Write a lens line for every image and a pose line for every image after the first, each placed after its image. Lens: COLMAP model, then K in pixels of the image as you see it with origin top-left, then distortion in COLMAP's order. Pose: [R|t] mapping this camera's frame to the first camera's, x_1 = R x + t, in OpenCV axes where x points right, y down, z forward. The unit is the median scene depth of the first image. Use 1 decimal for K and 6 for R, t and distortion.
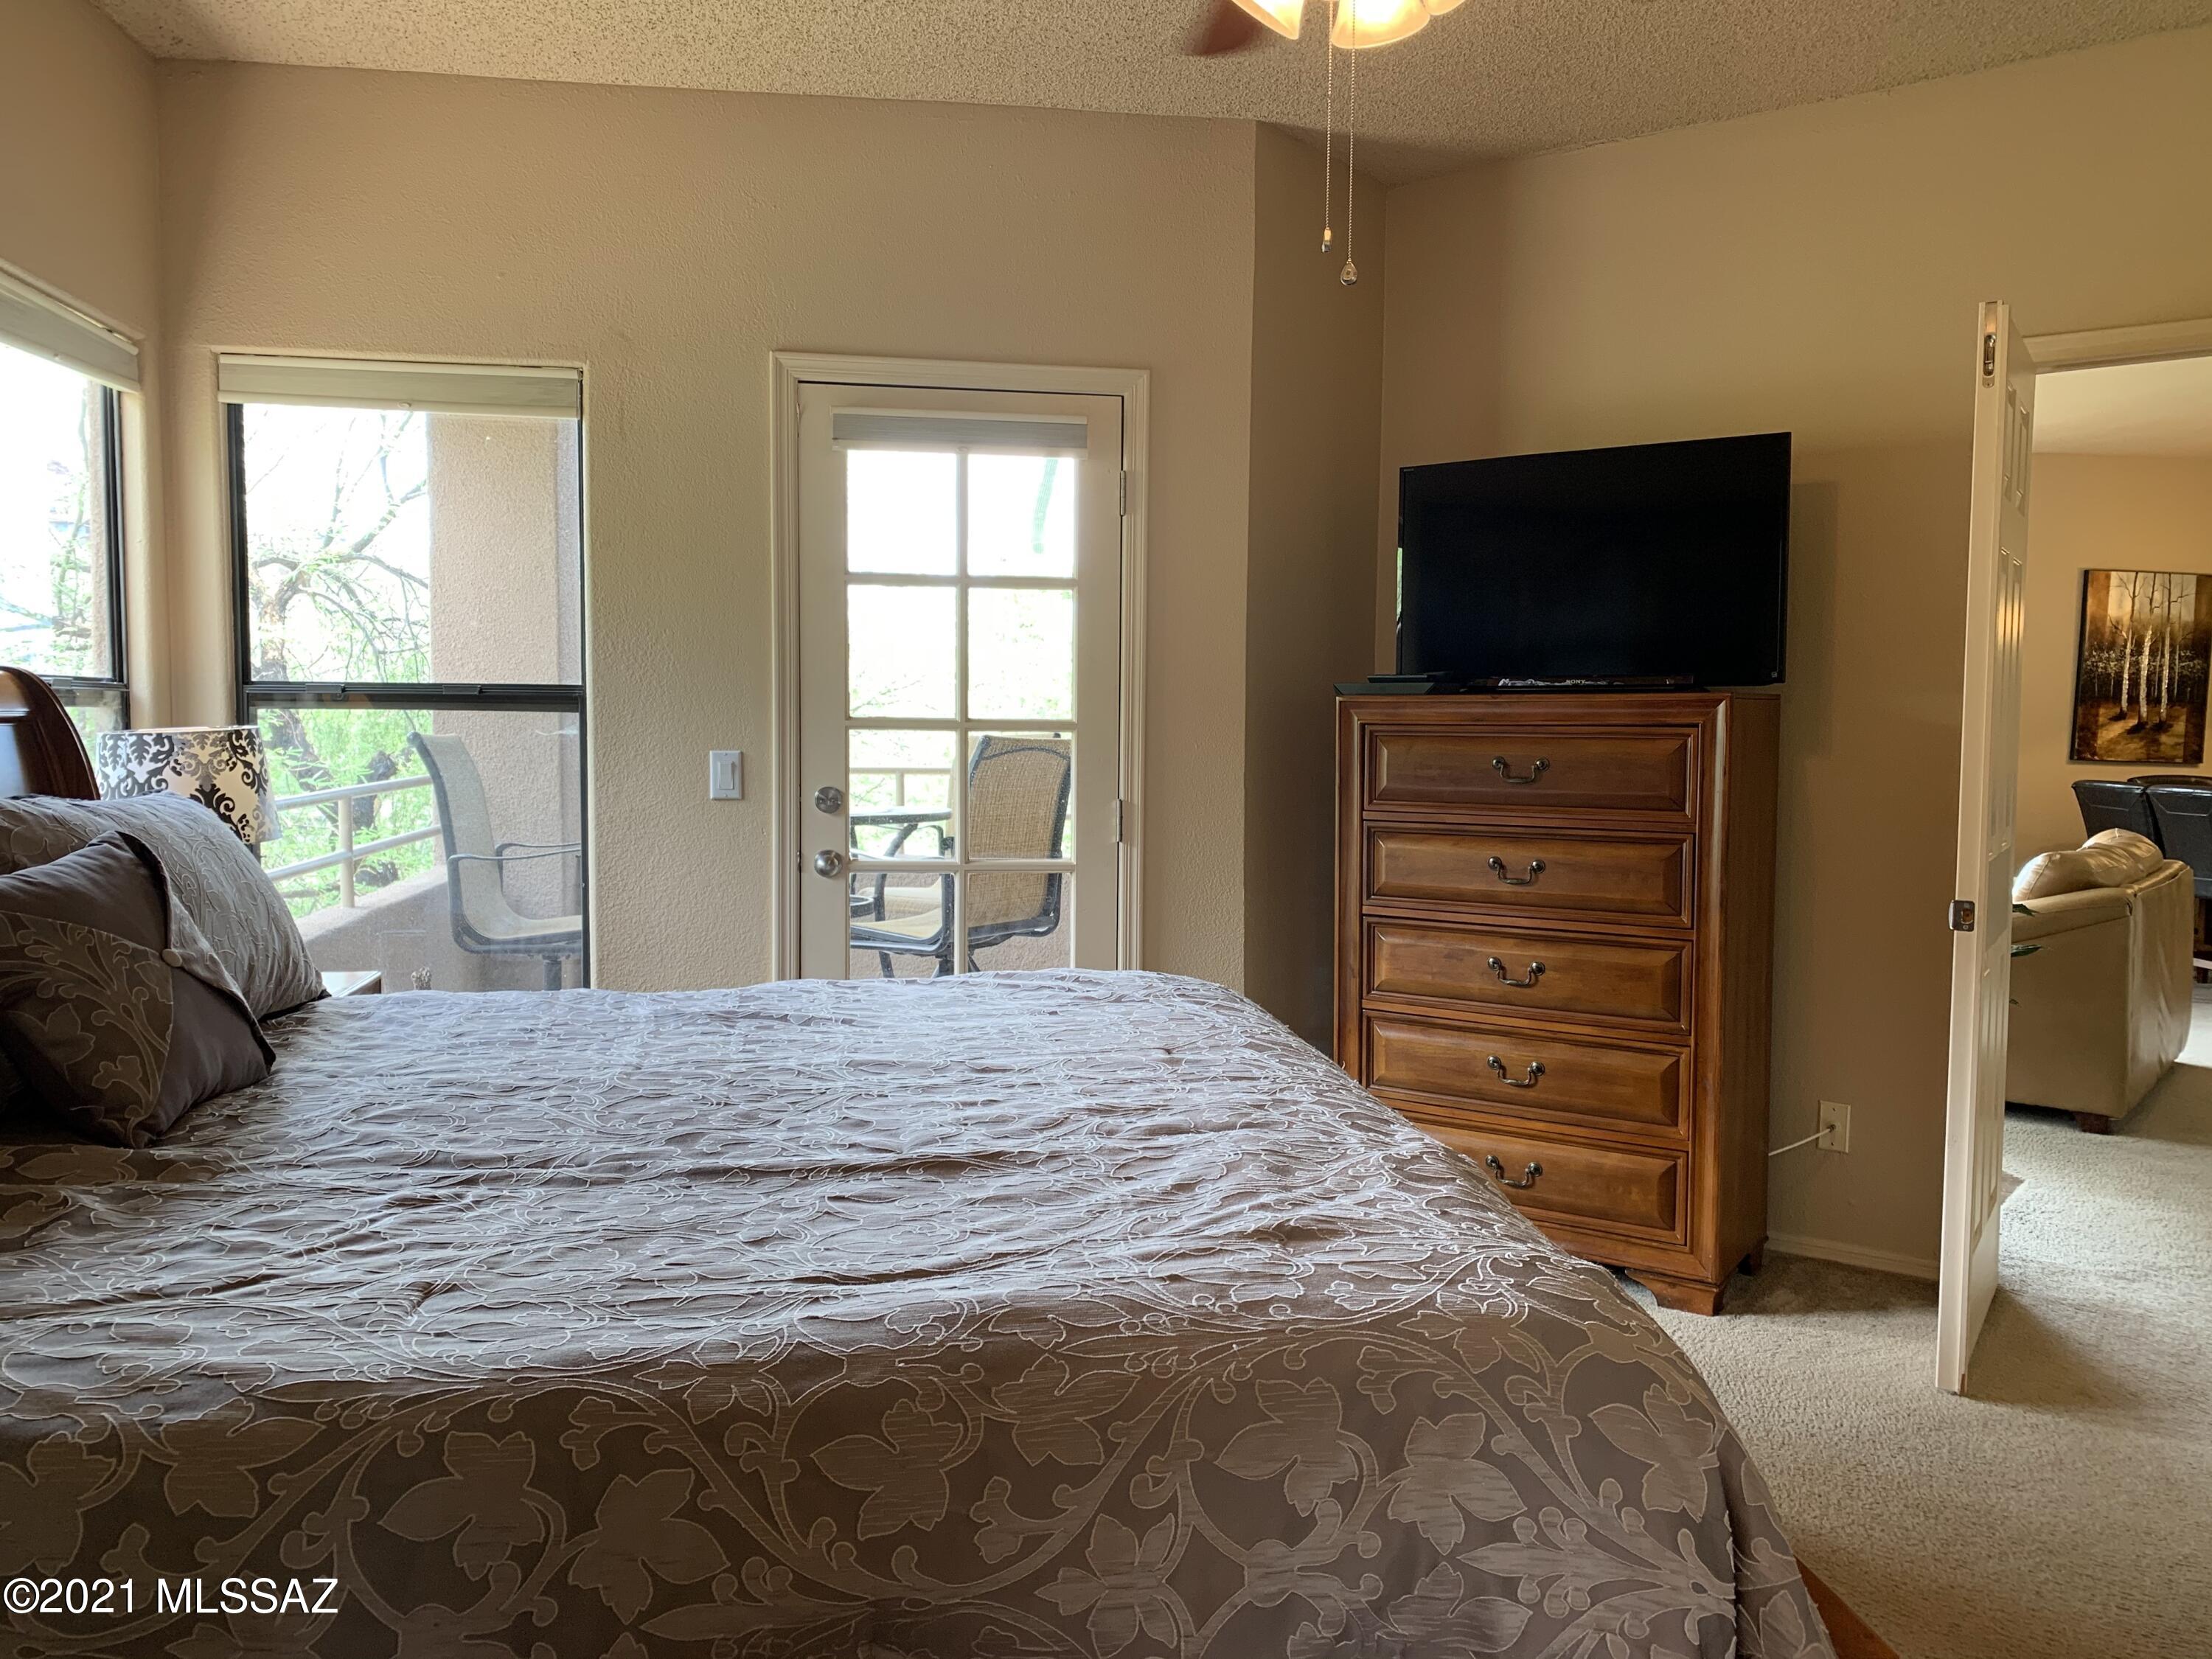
lens RADIAL K [[1706.4, 0, 1106.0], [0, 1706.4, 829.5], [0, 0, 1]] dist [0.012274, 0.006740]
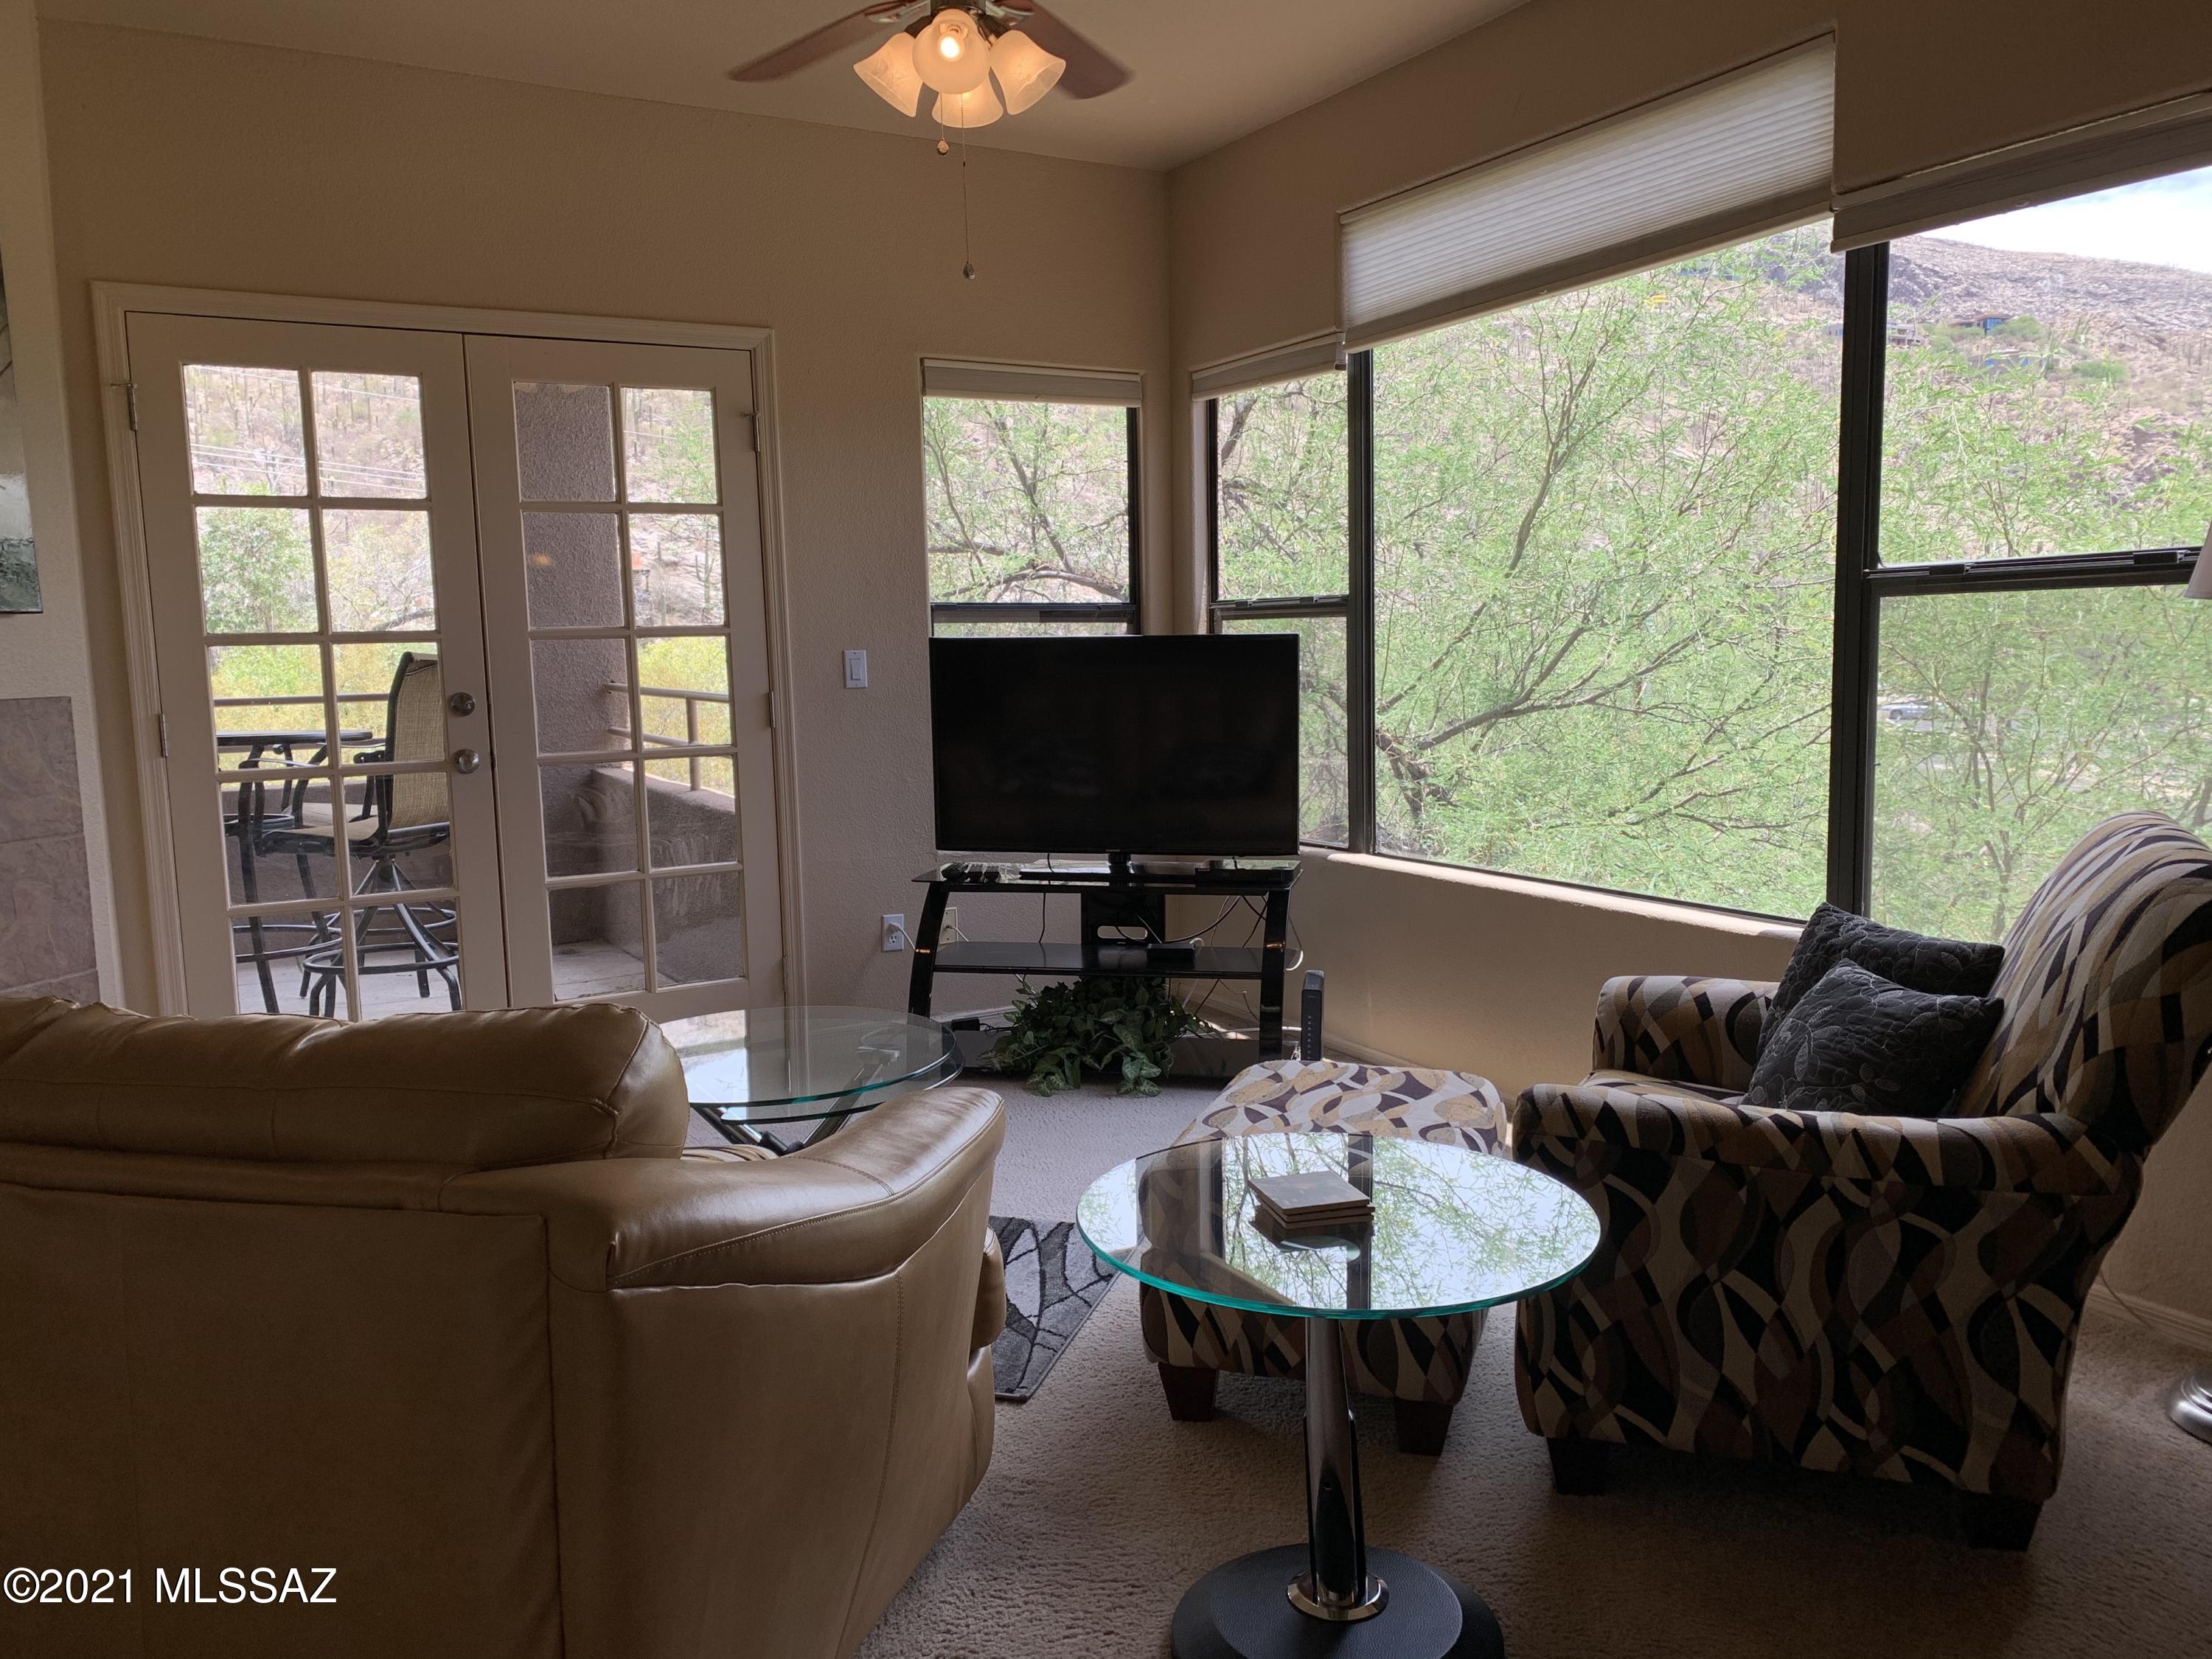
lens RADIAL K [[1706.4, 0, 1106.0], [0, 1706.4, 829.5], [0, 0, 1]] dist [0.012274, 0.006740]
pose [[0.352096, 0.092460, -0.931386, 0.703044], [-0.036366, 0.995709, 0.085098, -0.042554], [0.935257, 0.003908, 0.353948, 0.759174]]
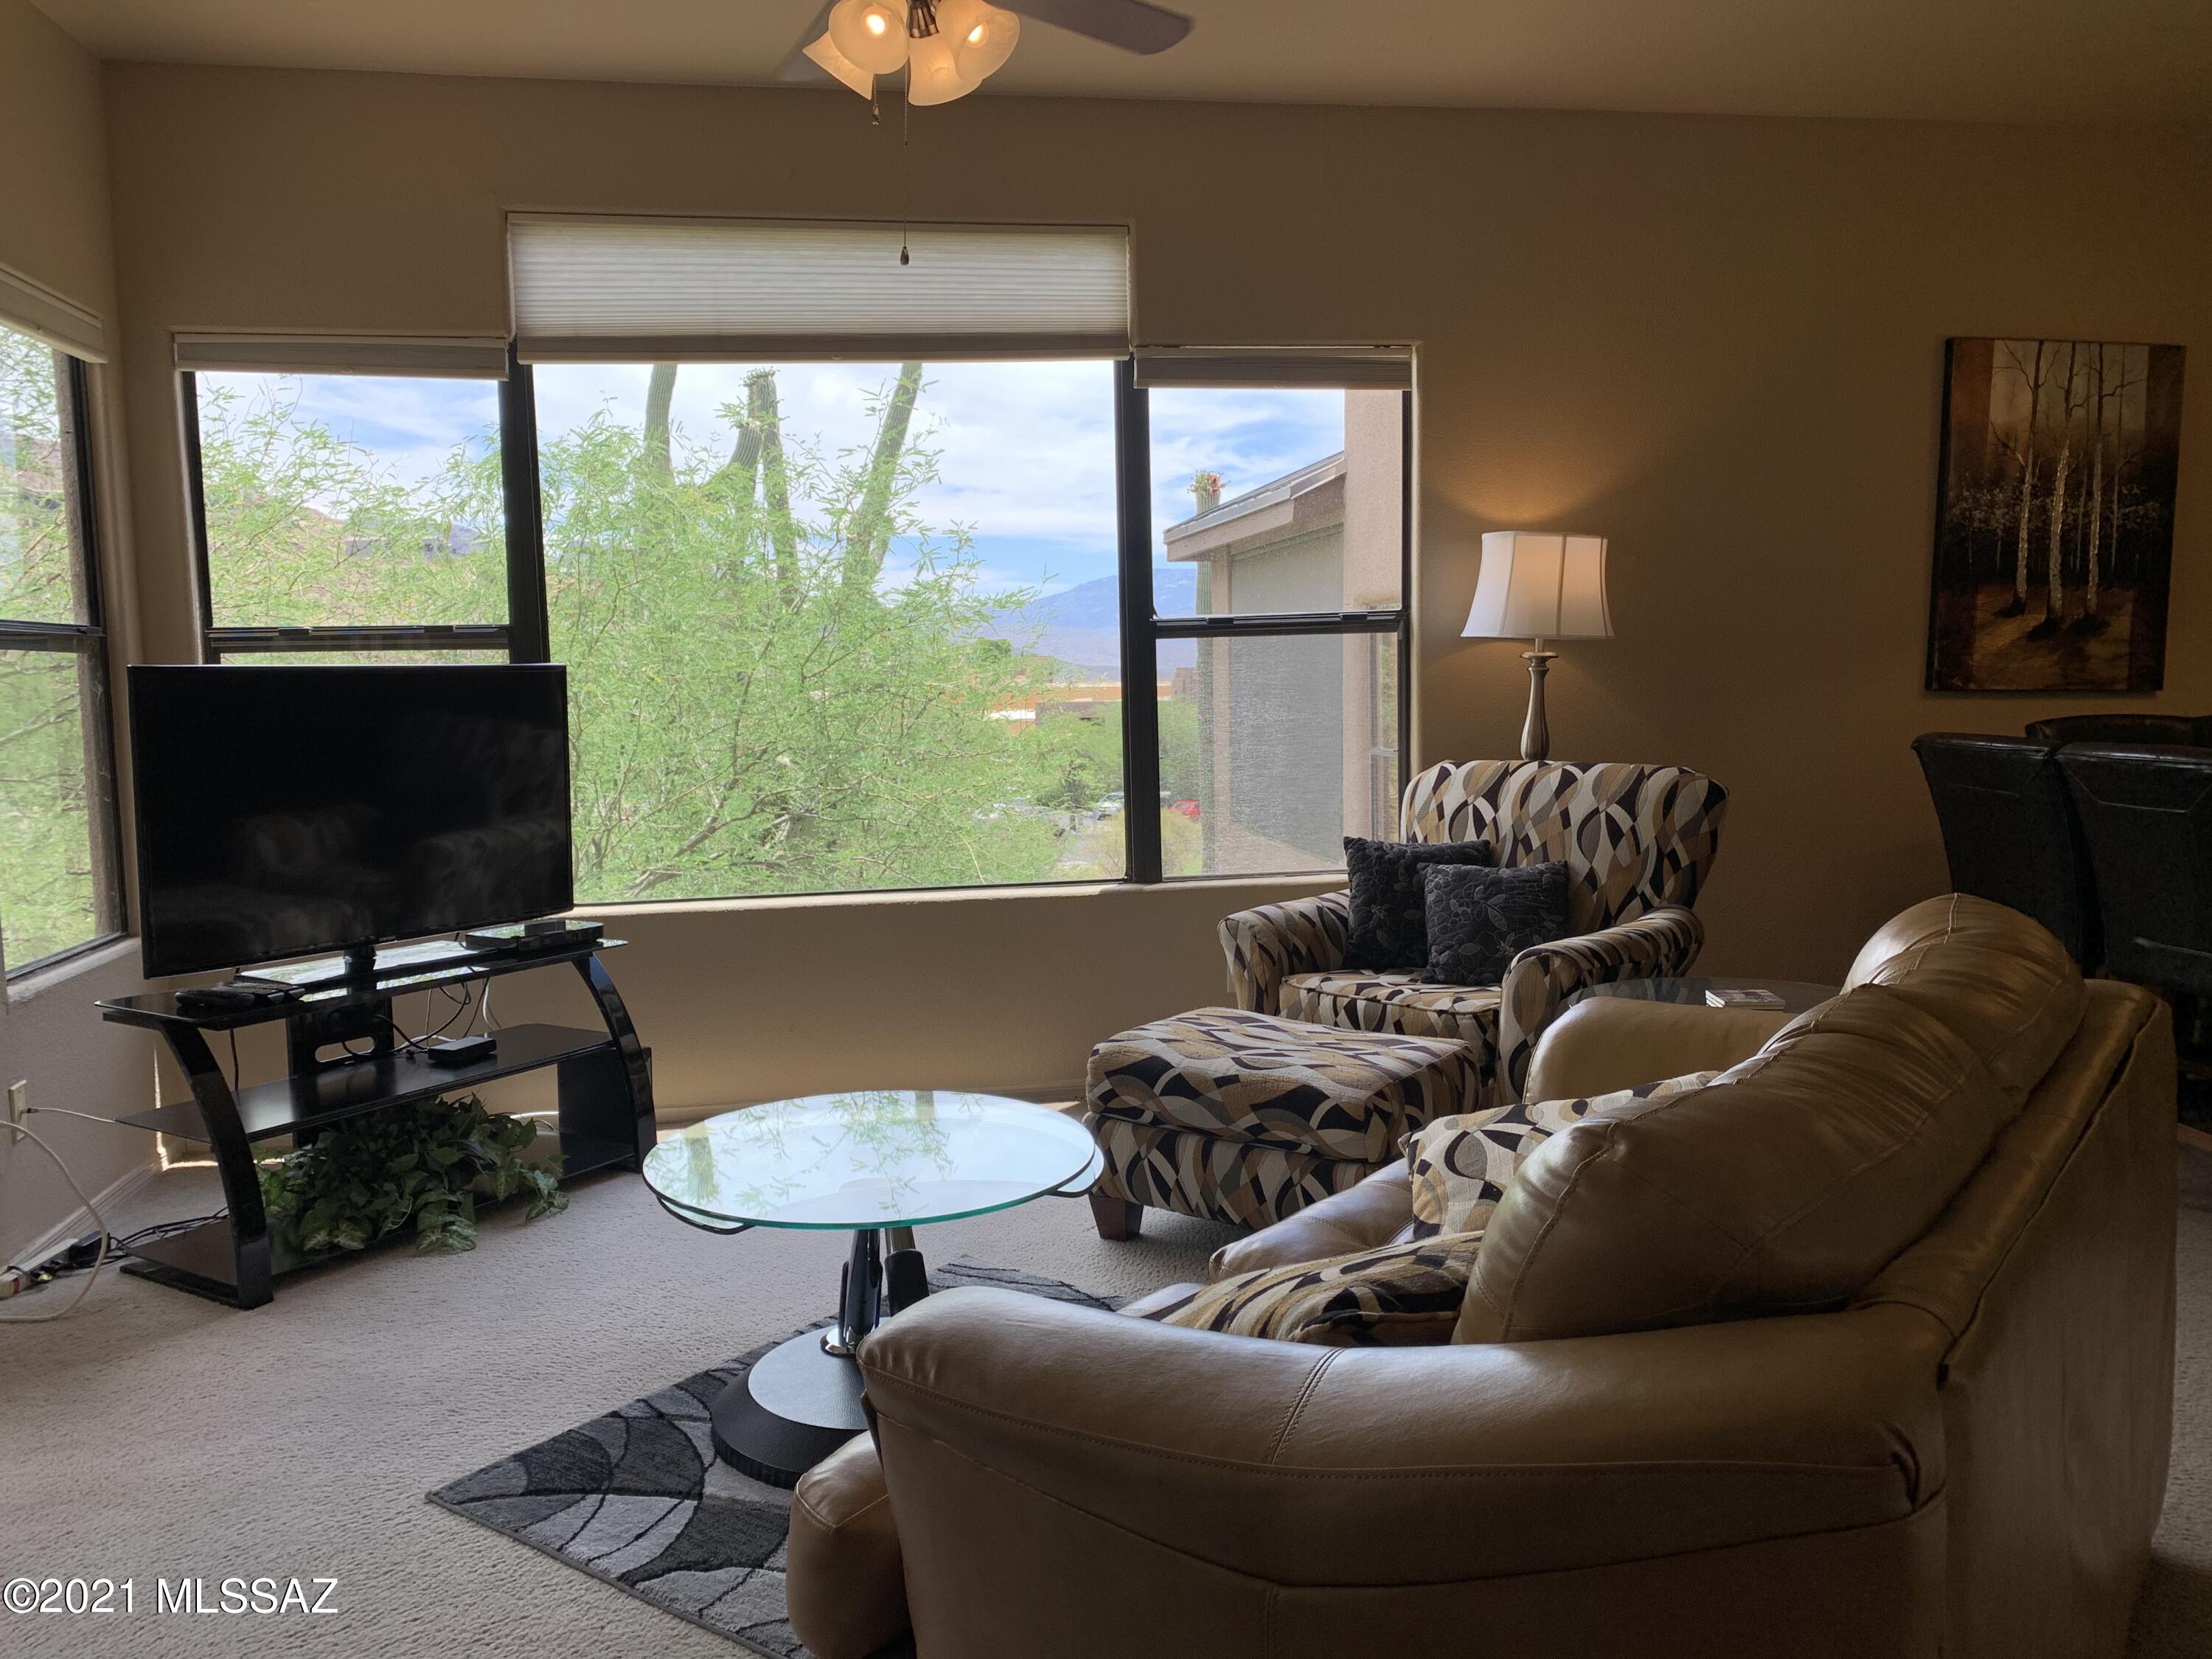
lens RADIAL K [[1706.4, 0, 1106.0], [0, 1706.4, 829.5], [0, 0, 1]] dist [0.012274, 0.006740]
pose [[0.999199, -0.029996, 0.026473, 0.285871], [0.029194, 0.999118, 0.030169, -0.020622], [-0.027354, -0.029372, 0.999194, 0.460899]]
